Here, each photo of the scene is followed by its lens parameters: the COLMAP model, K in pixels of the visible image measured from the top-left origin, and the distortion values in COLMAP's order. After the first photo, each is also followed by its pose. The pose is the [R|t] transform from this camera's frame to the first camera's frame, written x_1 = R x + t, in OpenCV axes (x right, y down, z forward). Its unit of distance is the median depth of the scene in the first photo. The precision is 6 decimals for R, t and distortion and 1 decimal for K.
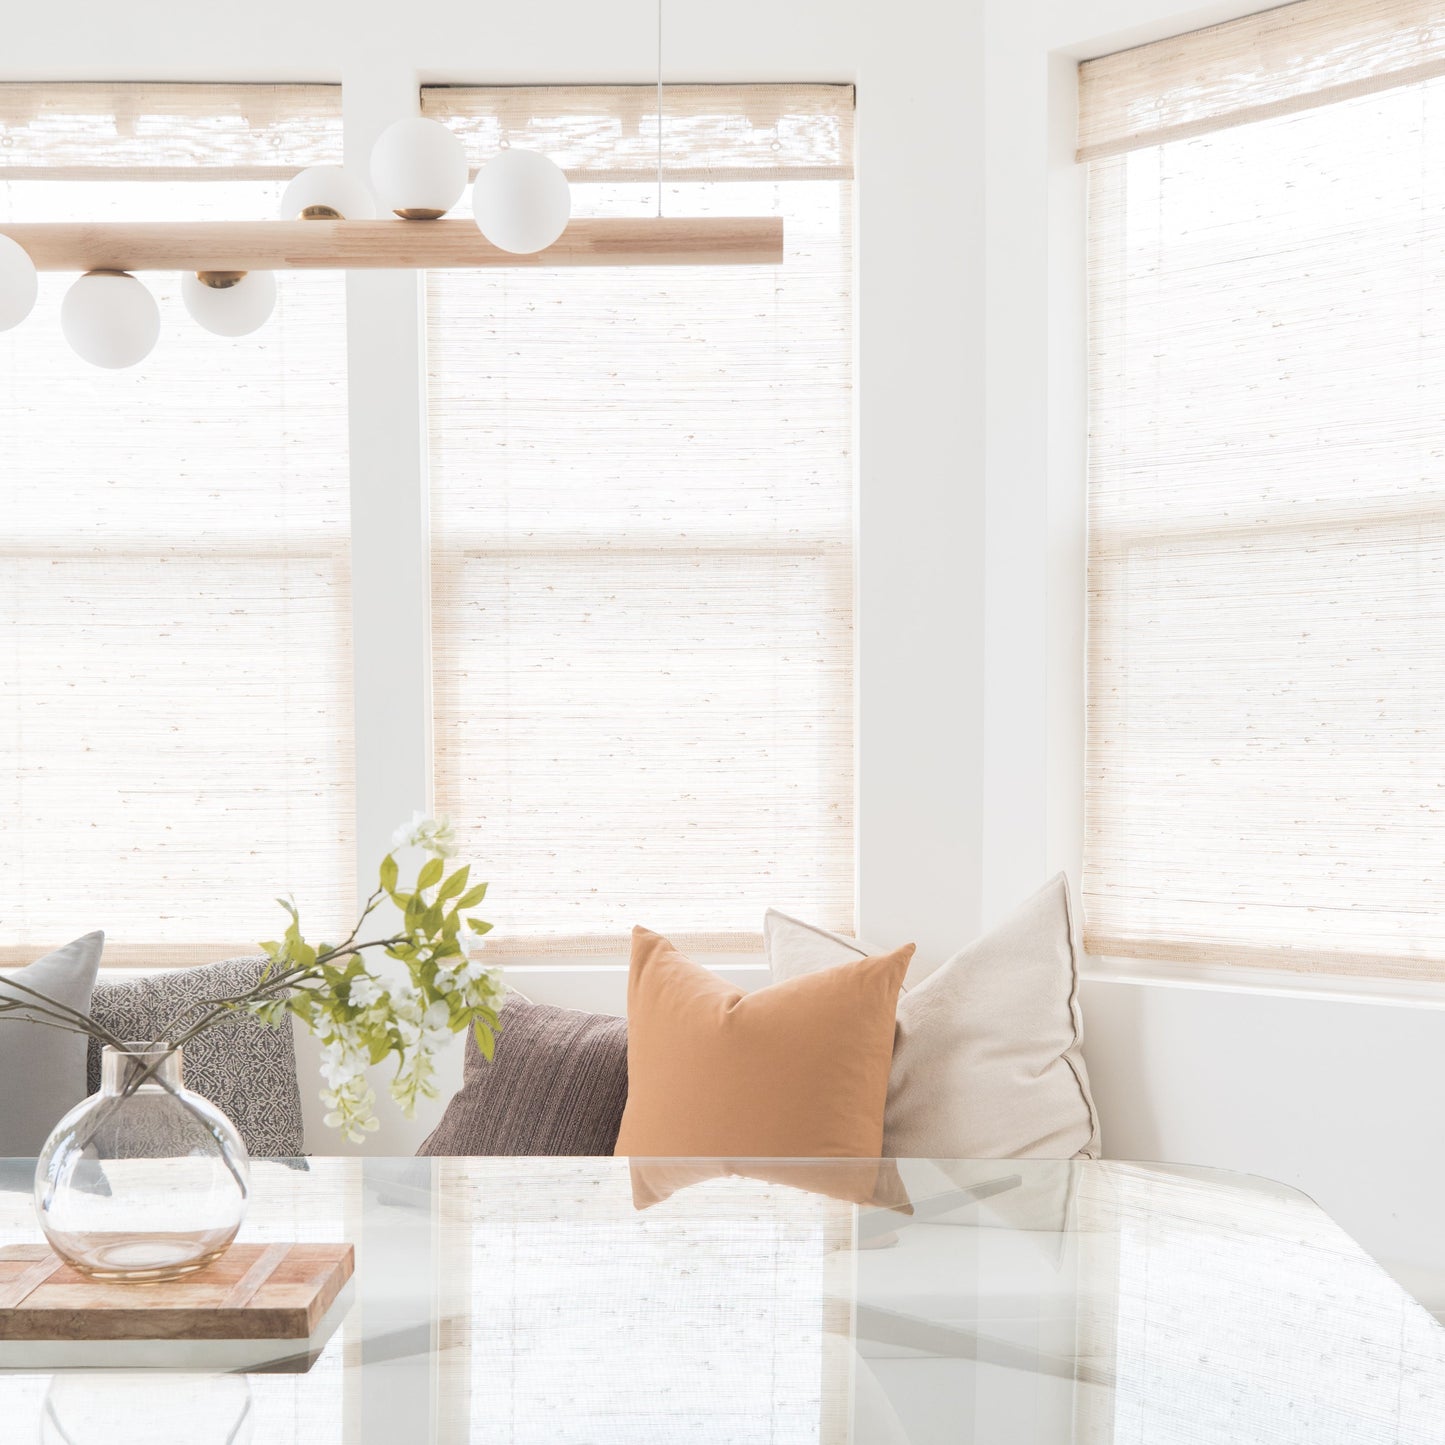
lens RADIAL K [[2517.6, 0, 719.3], [0, 2517.6, 659.5], [0, 0, 1]] dist [0.015022, -0.033086]
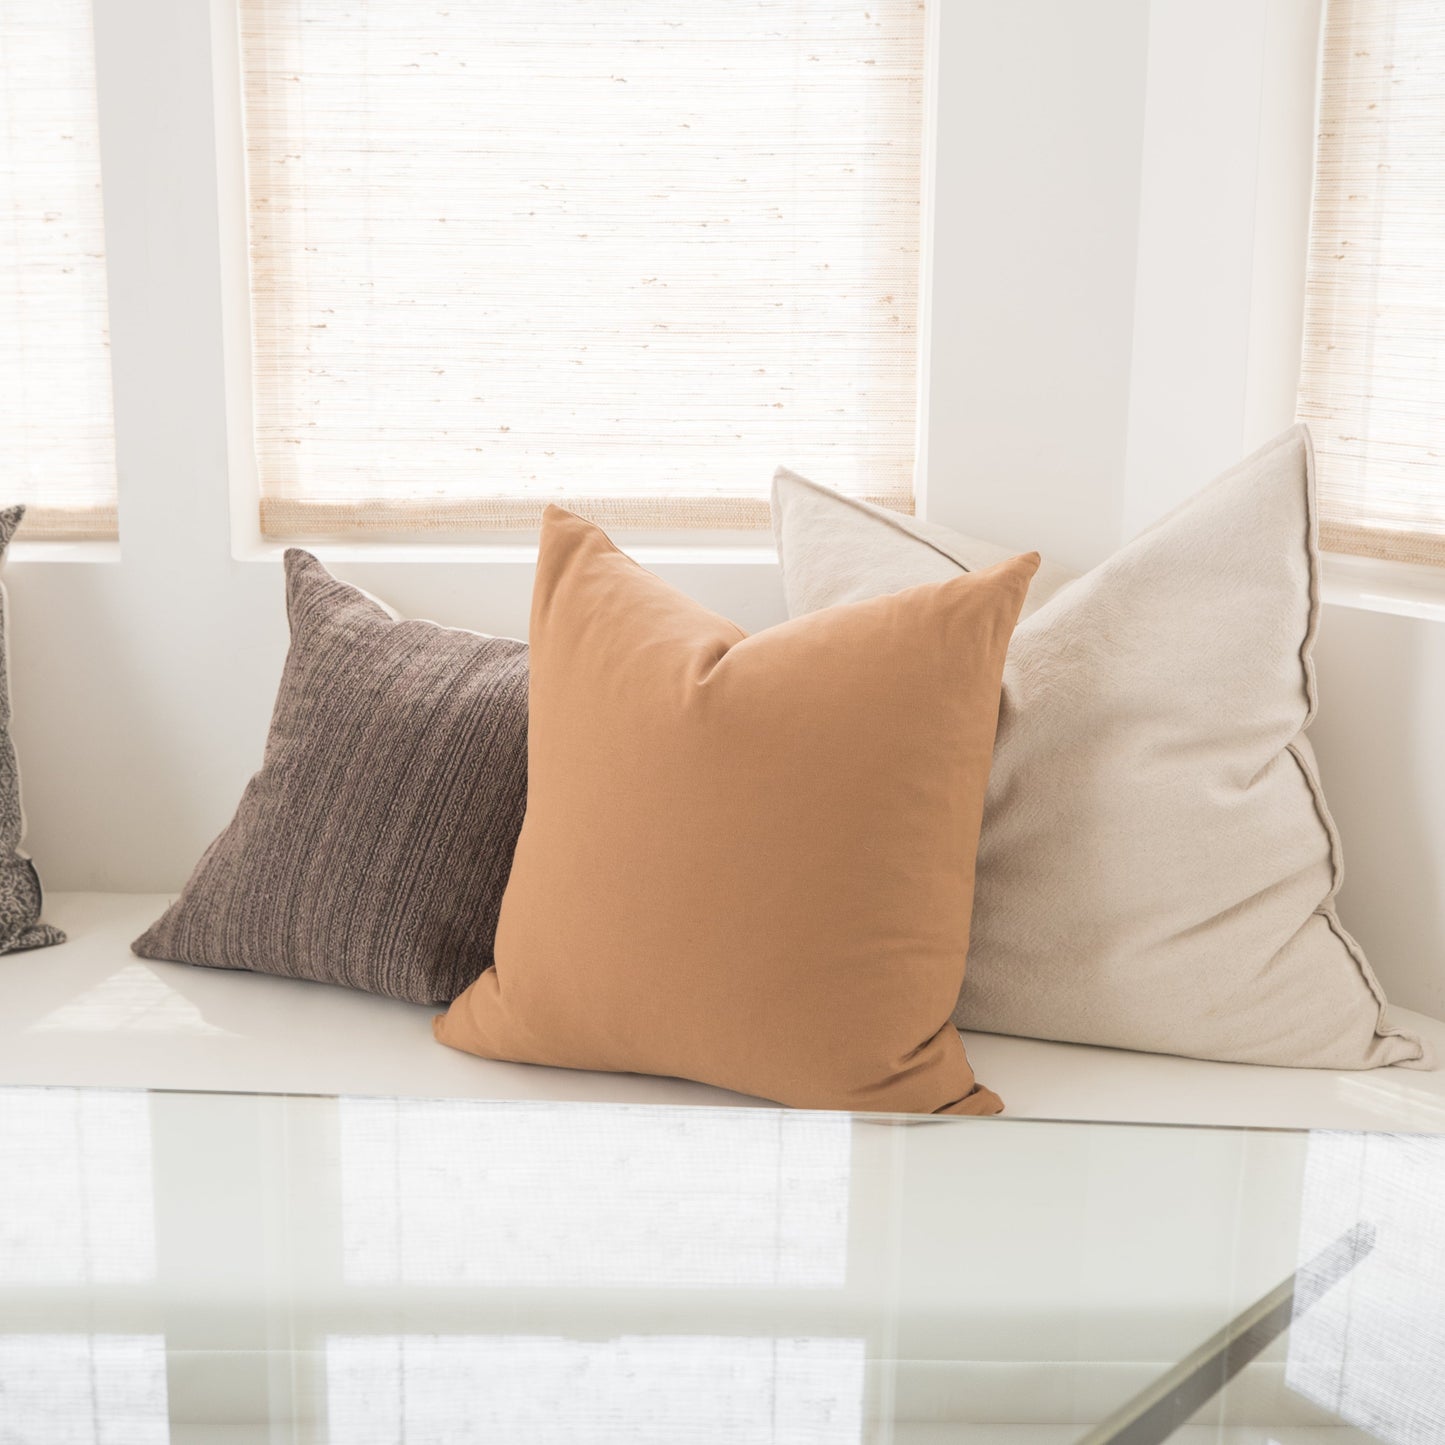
lens RADIAL K [[2517.6, 0, 719.3], [0, 2517.6, 659.5], [0, 0, 1]] dist [0.015022, -0.033086]
pose [[0.999909, 0.012566, -0.004951, 0.008658], [-0.011307, 0.979321, 0.201995, 0.021006], [0.007387, -0.201920, 0.979374, 0.391405]]
